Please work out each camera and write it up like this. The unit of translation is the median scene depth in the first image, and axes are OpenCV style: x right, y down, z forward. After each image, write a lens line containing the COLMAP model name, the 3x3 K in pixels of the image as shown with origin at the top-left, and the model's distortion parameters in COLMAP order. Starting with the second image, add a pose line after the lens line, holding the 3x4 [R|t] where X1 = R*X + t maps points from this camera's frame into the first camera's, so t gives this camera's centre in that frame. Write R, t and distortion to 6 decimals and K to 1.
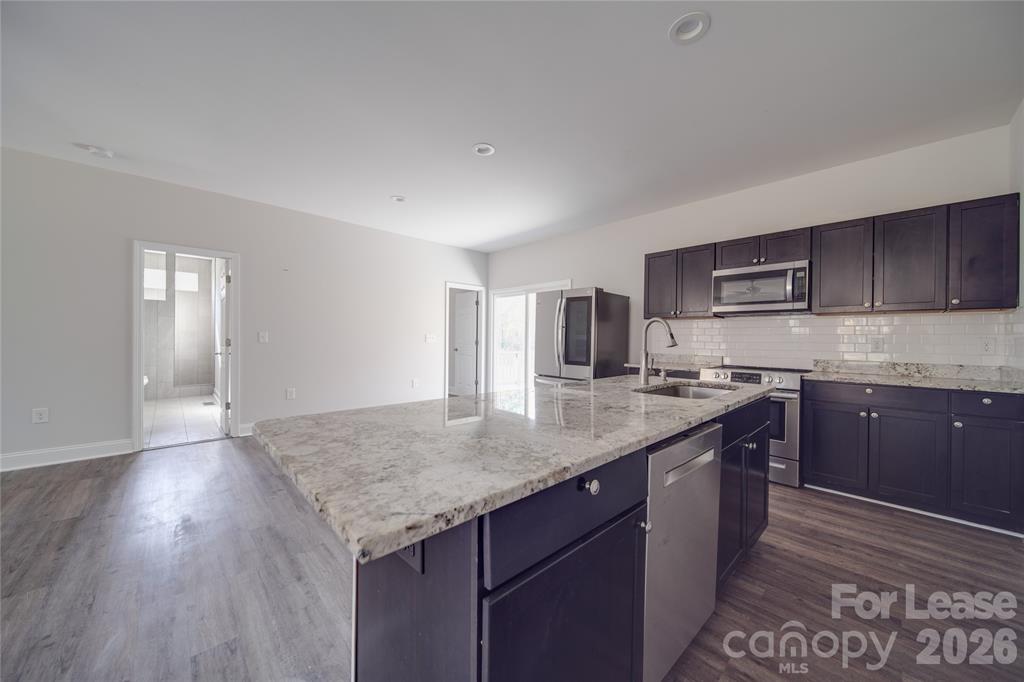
lens RADIAL K [[361.6, 0, 516.9], [0, 361.6, 339.8], [0, 0, 1]] dist [-0.001276, -0.000445]
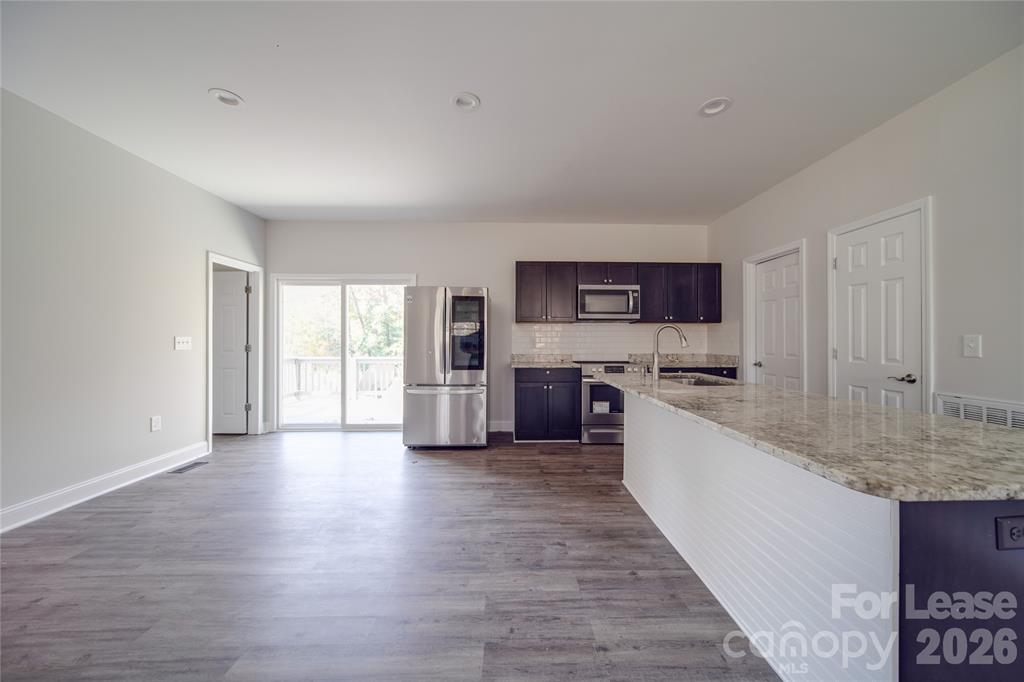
lens RADIAL K [[361.6, 0, 516.9], [0, 361.6, 339.8], [0, 0, 1]] dist [-0.001276, -0.000445]
pose [[0.674343, -0.008721, 0.738367, -0.443985], [0.009735, 0.999948, 0.002921, -0.008579], [-0.738354, 0.005218, 0.674393, 0.287704]]
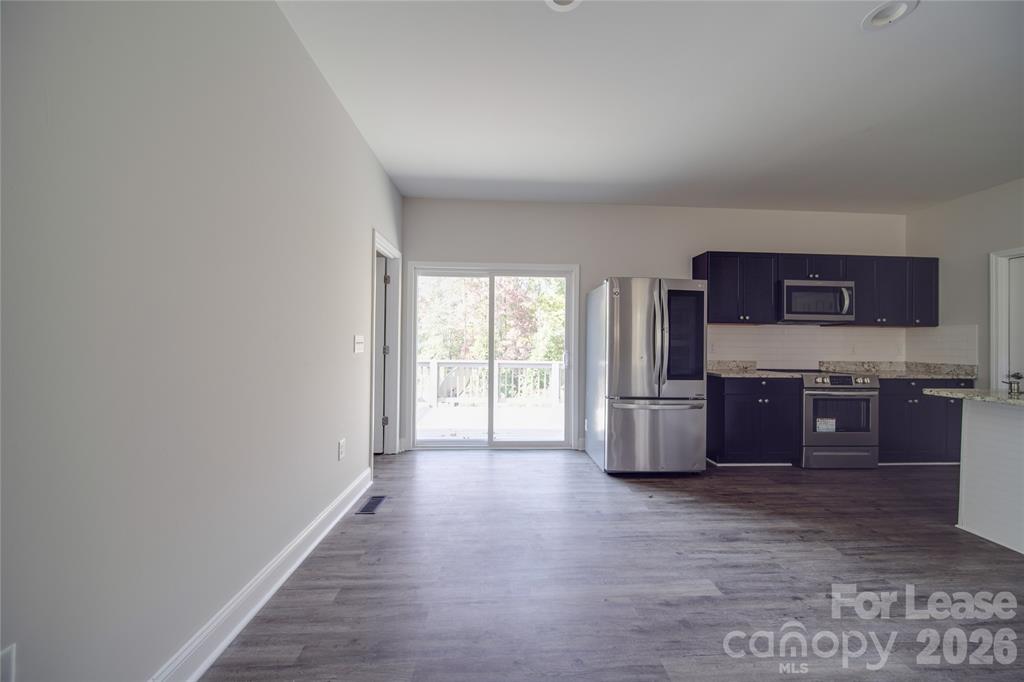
lens RADIAL K [[361.6, 0, 516.9], [0, 361.6, 339.8], [0, 0, 1]] dist [-0.001276, -0.000445]
pose [[0.655437, 0.002640, 0.755245, -0.659153], [-0.001700, 0.999997, -0.002020, -0.012553], [-0.755248, 0.000040, 0.655439, 0.788480]]
